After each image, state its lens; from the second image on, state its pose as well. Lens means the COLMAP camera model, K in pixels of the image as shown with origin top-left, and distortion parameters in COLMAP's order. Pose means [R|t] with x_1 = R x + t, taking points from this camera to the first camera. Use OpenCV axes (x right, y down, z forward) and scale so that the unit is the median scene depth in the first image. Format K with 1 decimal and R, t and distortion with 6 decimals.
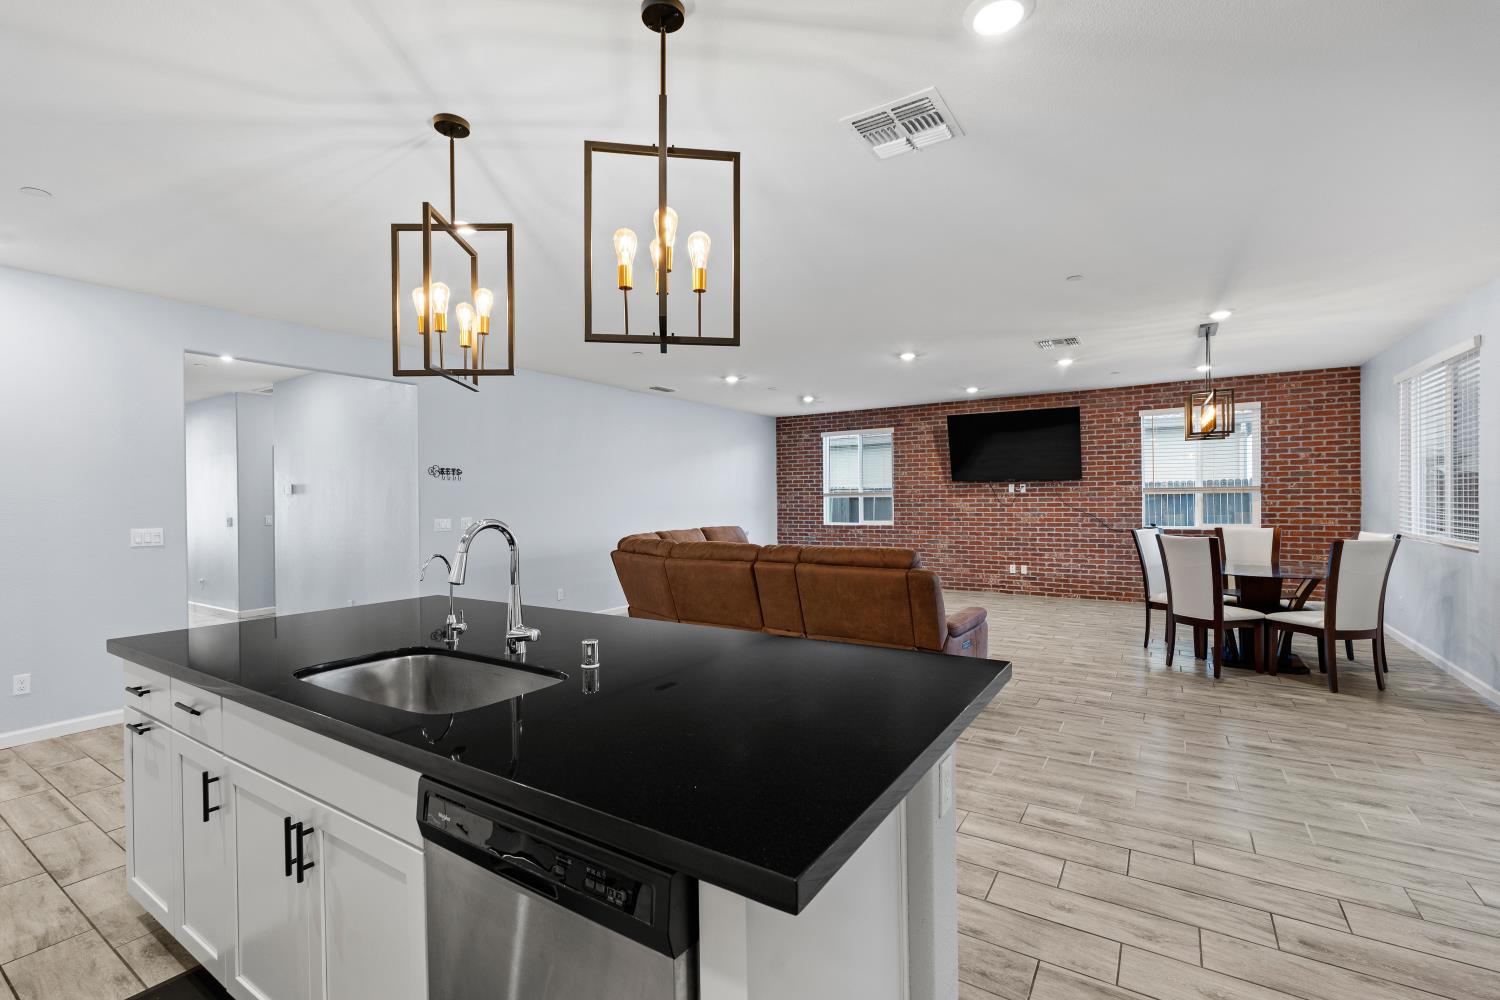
lens RADIAL K [[652.0, 0, 750.4], [0, 652.0, 506.0], [0, 0, 1]] dist [-0.007313, 0.000261]
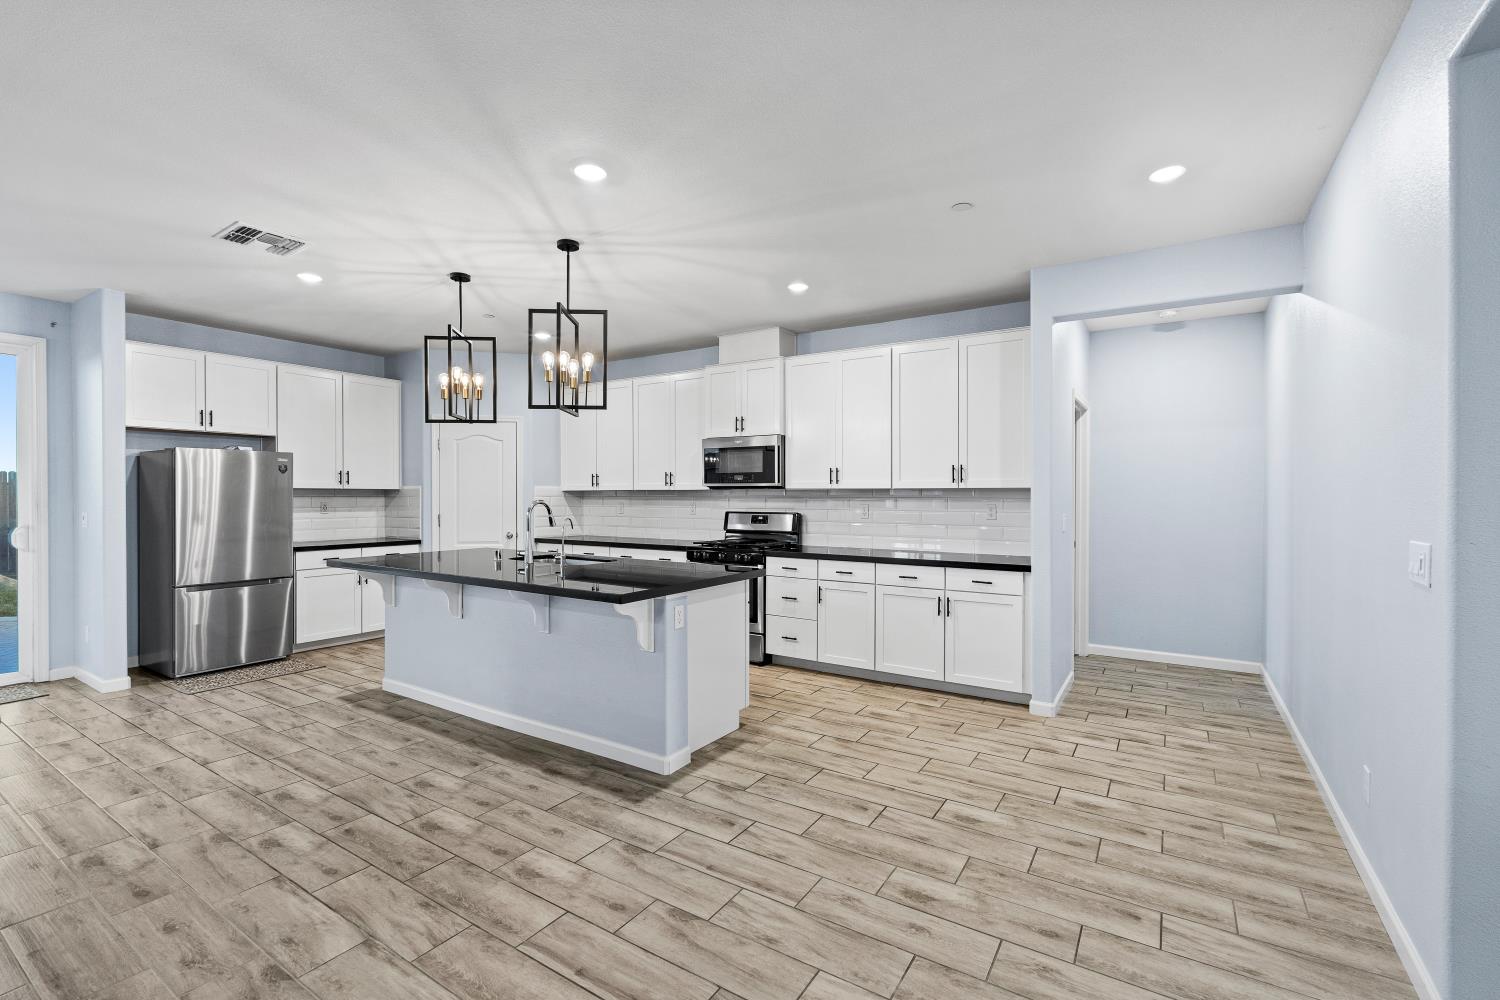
lens RADIAL K [[652.0, 0, 754.0], [0, 652.0, 500.4], [0, 0, 1]] dist [-0.007313, 0.000261]
pose [[-0.999952, 0.009803, 0.000241, -0.291700], [0.009806, 0.999720, 0.021516, -0.004039], [-0.000030, 0.021517, -0.999768, 0.832111]]
